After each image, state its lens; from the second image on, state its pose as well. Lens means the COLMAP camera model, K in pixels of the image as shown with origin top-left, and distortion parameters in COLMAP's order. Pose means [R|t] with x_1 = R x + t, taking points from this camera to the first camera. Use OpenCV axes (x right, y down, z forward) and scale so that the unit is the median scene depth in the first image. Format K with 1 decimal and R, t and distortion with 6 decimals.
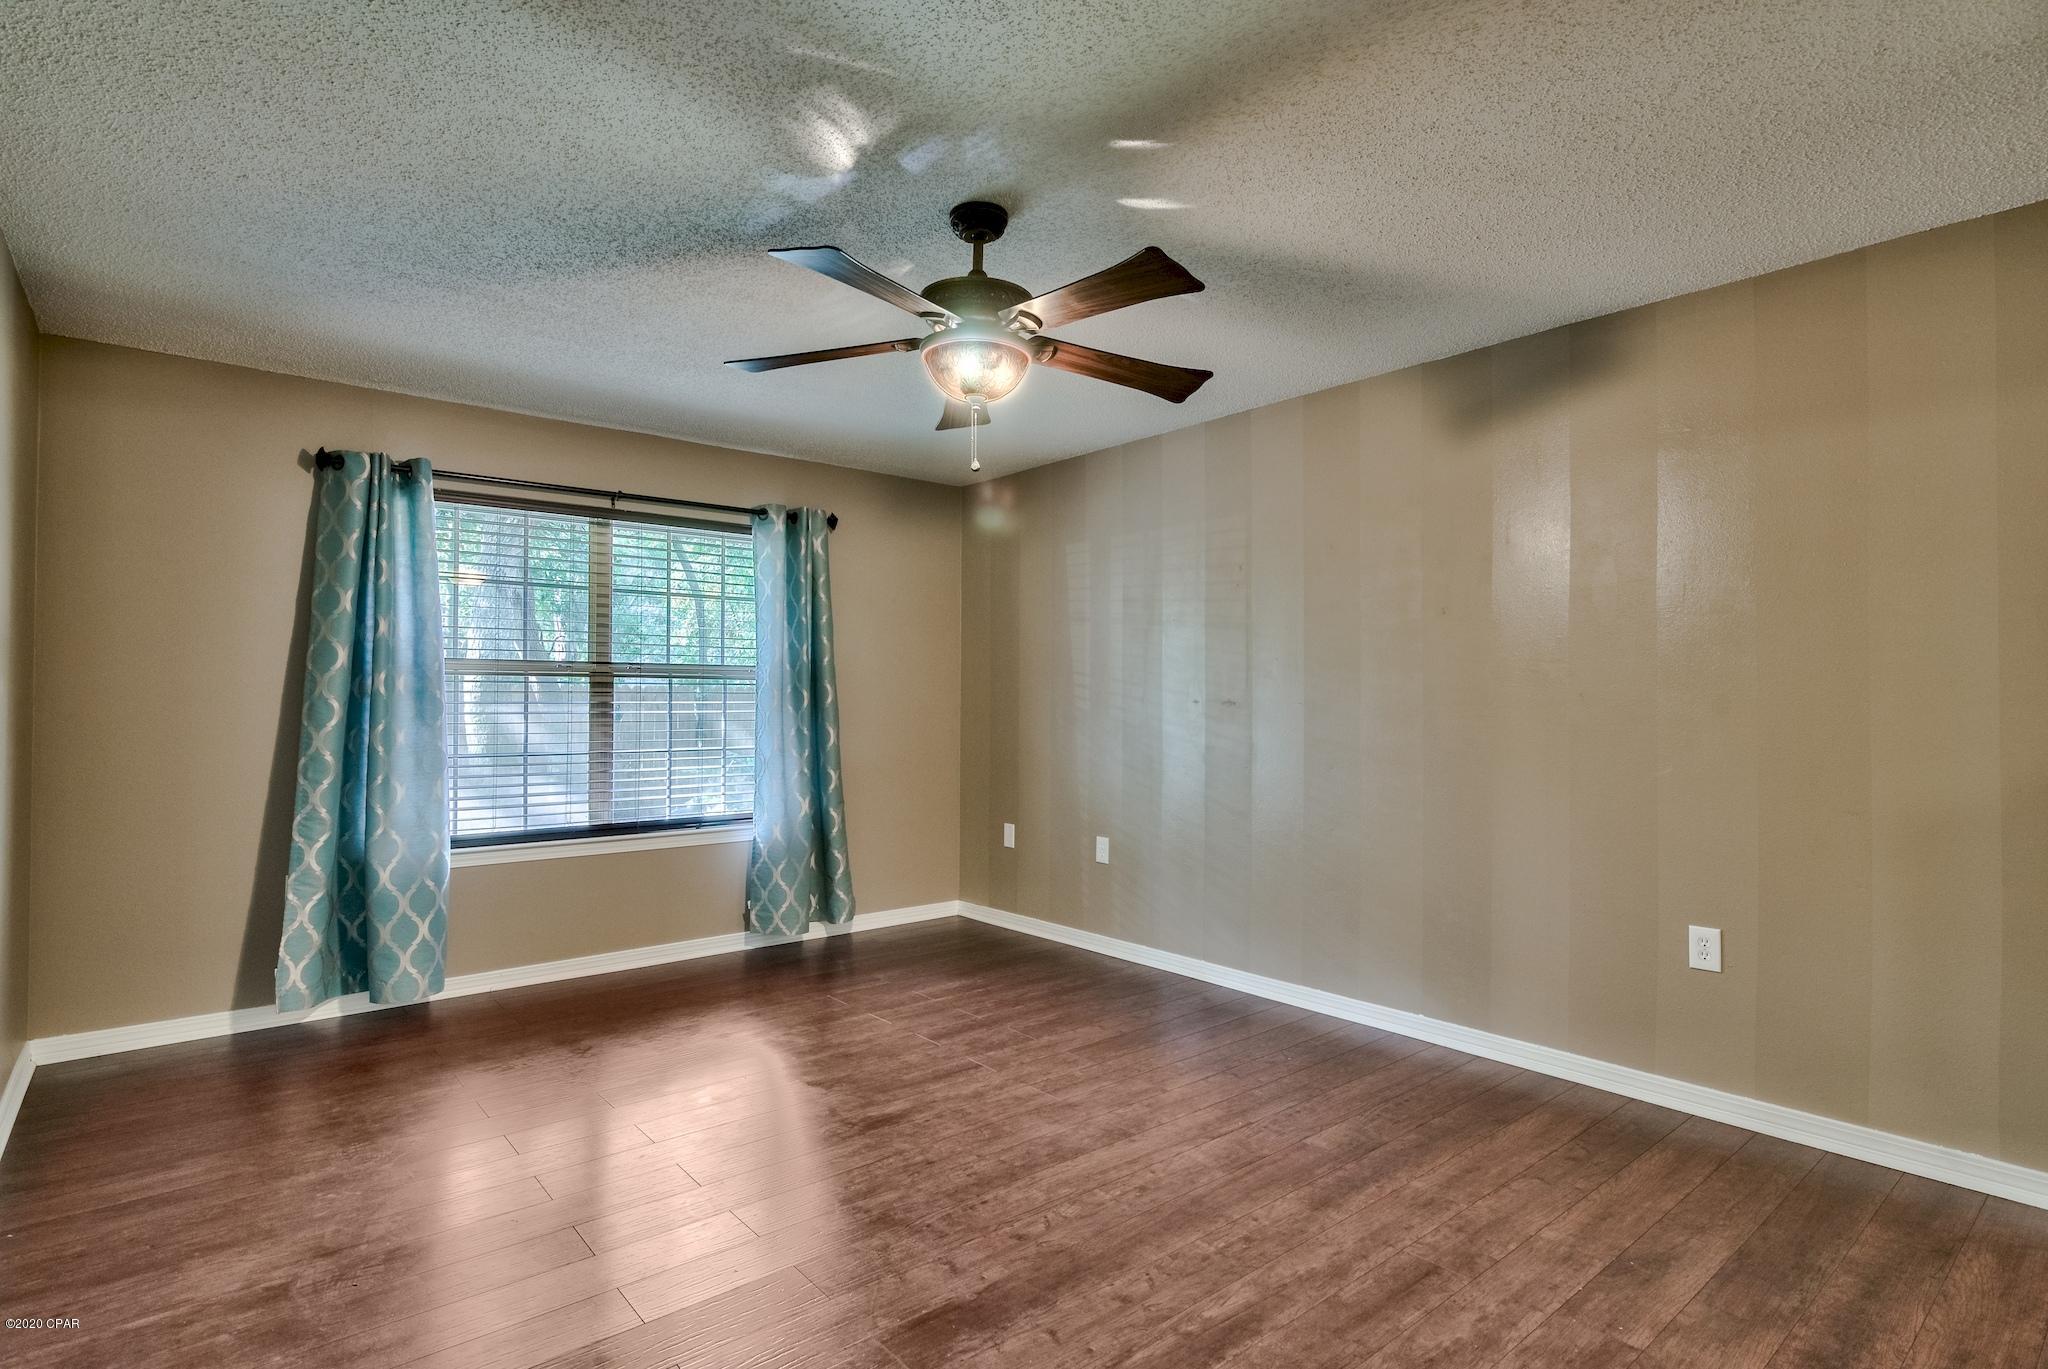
lens RADIAL K [[1029.1, 0, 1001.3], [0, 1029.1, 697.7], [0, 0, 1]] dist [-0.001156, -0.000291]
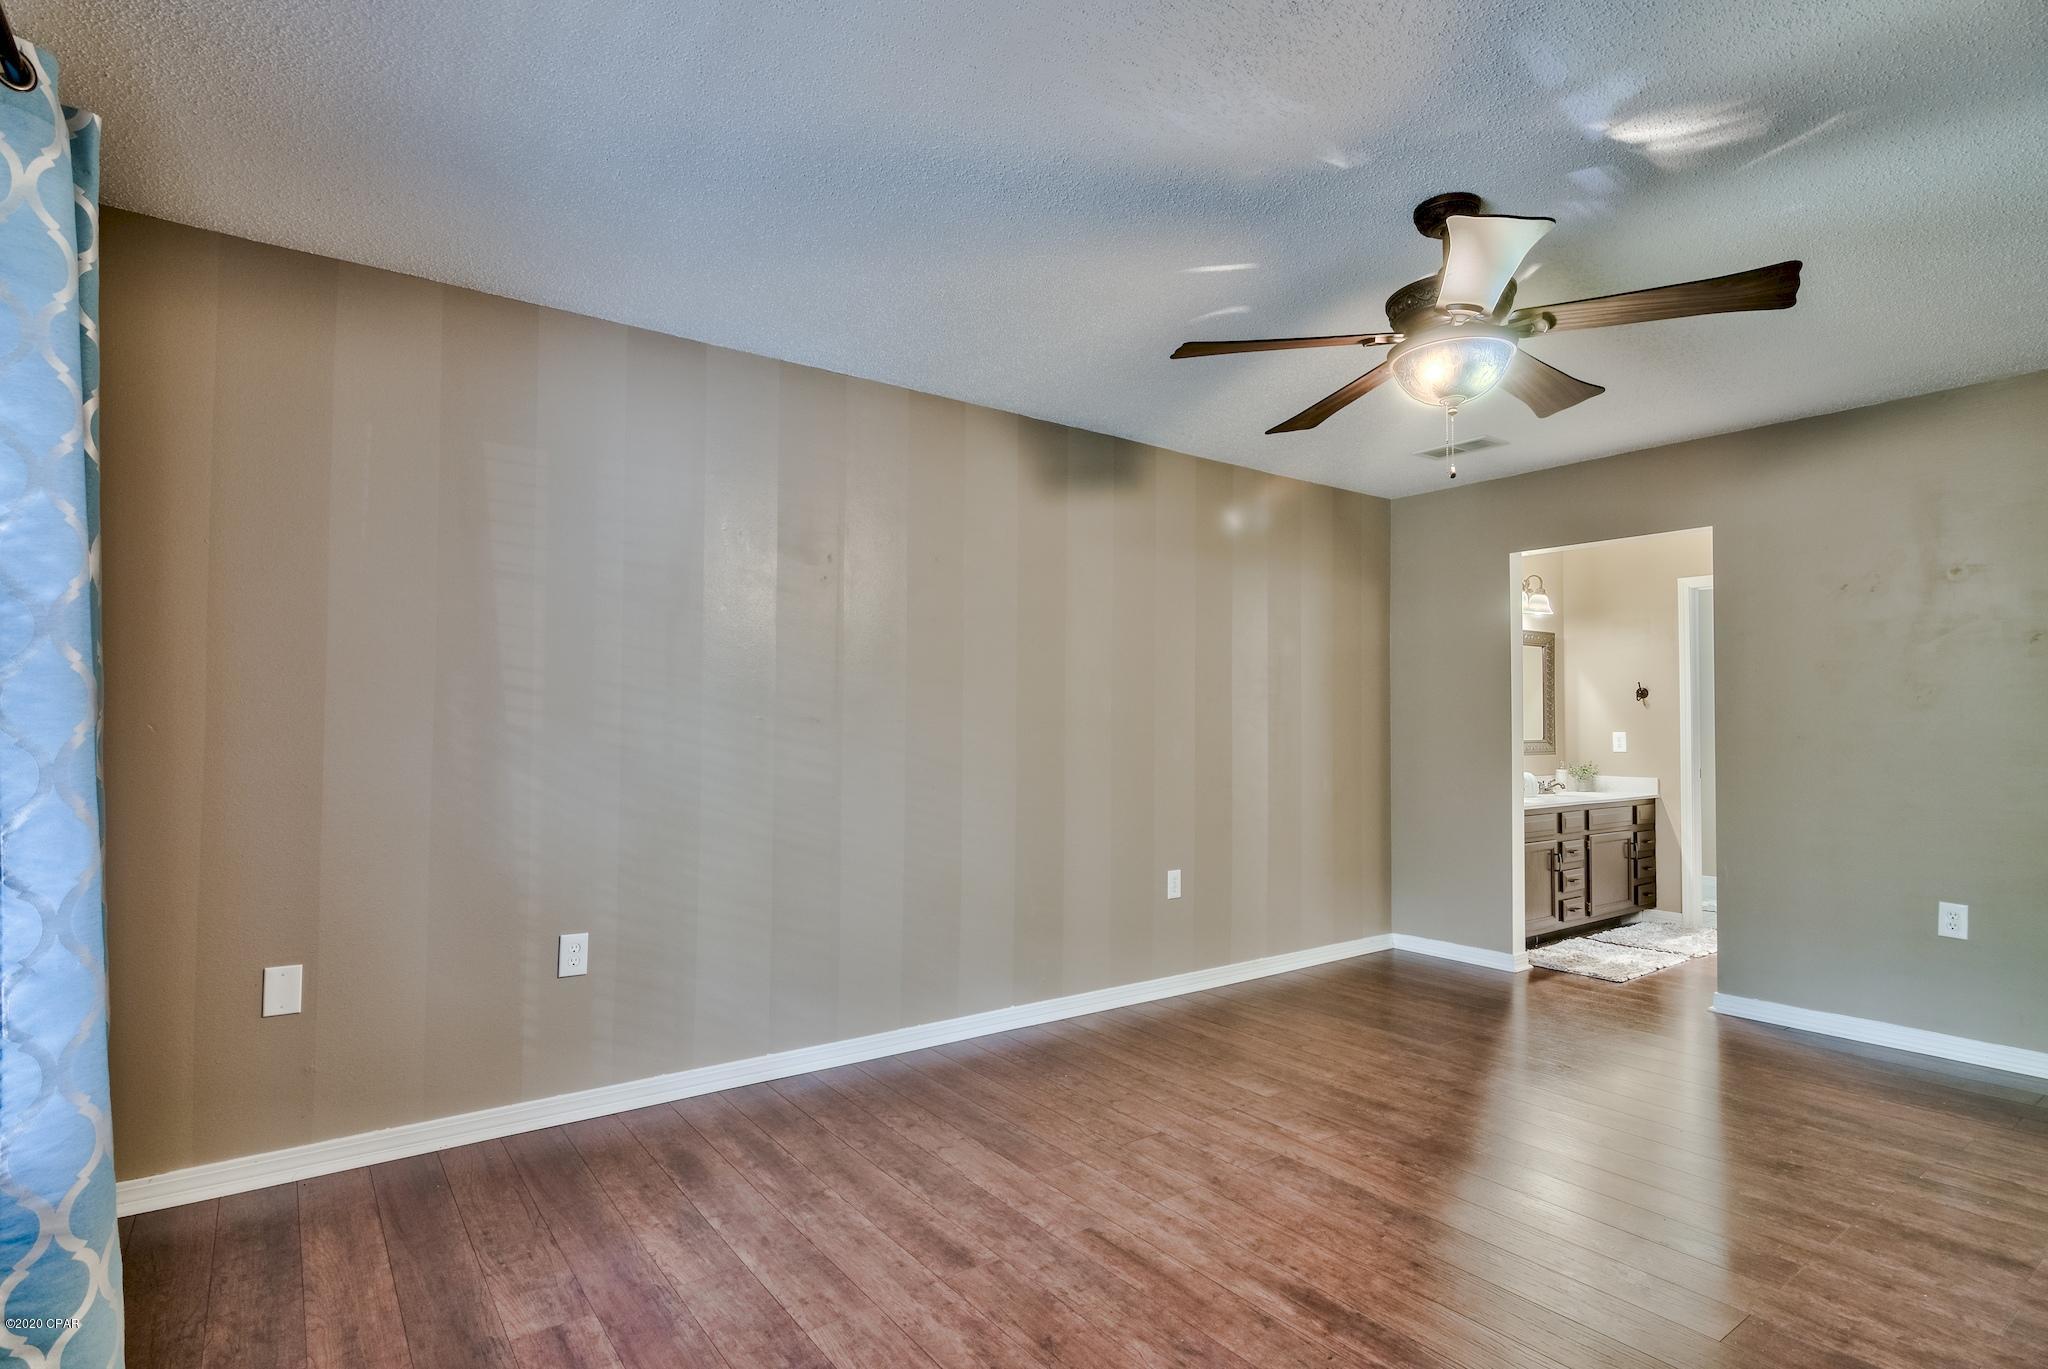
lens RADIAL K [[1029.1, 0, 1001.3], [0, 1029.1, 697.7], [0, 0, 1]] dist [-0.001156, -0.000291]
pose [[0.053148, 0.026080, 0.998246, -0.679270], [-0.007893, 0.999639, -0.025697, 0.008345], [-0.998555, -0.006513, 0.053335, 0.937737]]
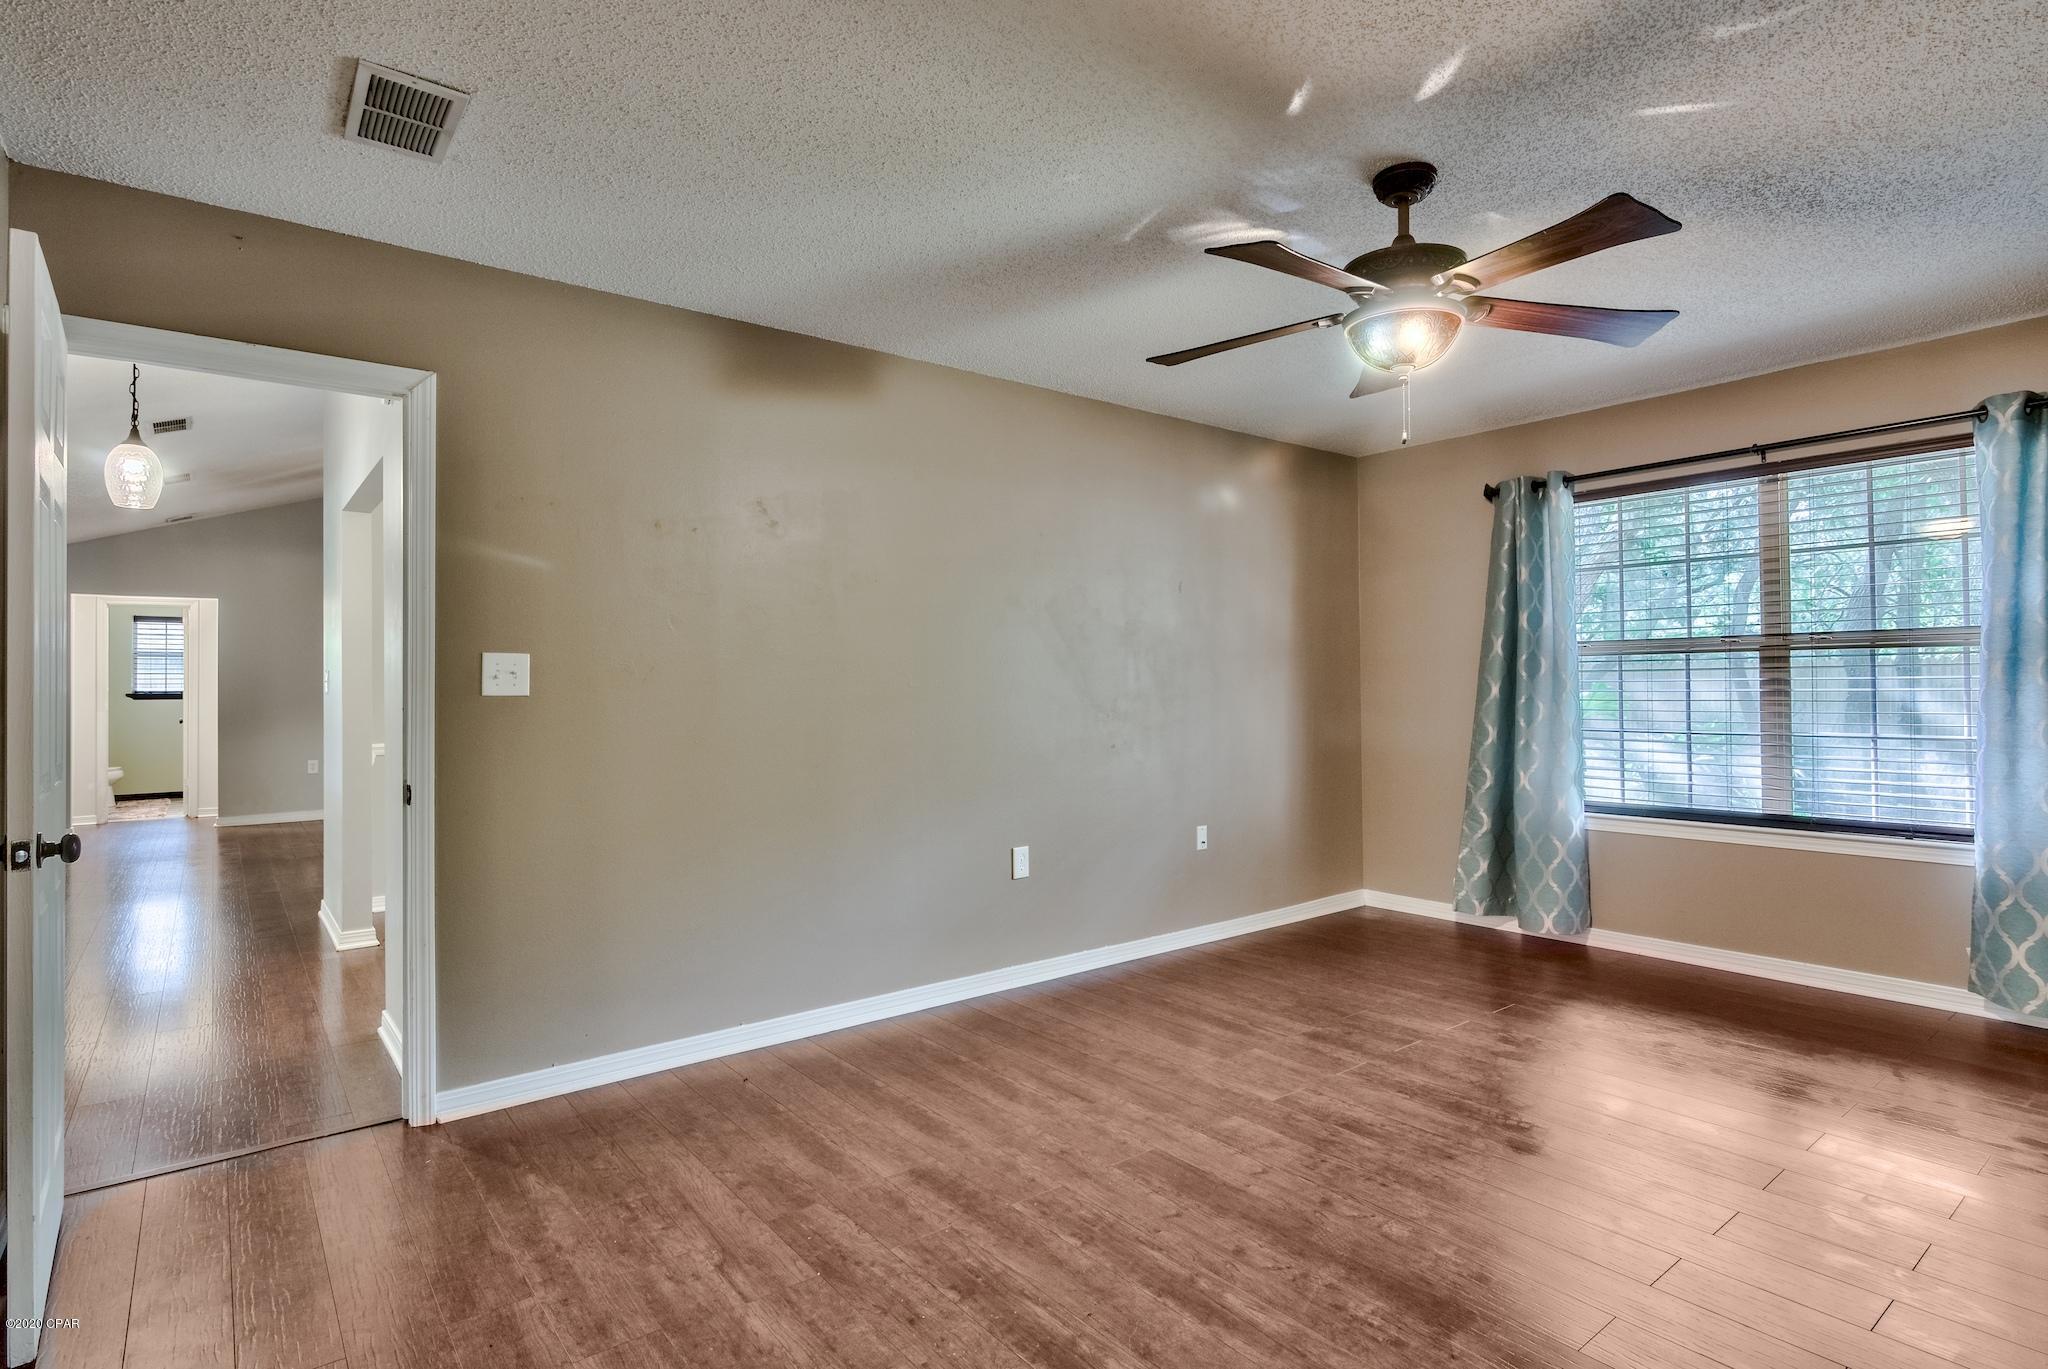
lens RADIAL K [[1020.9, 0, 1015.8], [0, 1020.9, 678.3], [0, 0, 1]] dist [0.001342, 0.000442]
pose [[-0.020552, -0.009369, -0.999745, 0.650222], [0.012639, 0.999874, -0.009630, 0.005217], [0.999709, -0.012834, -0.020431, 0.446775]]
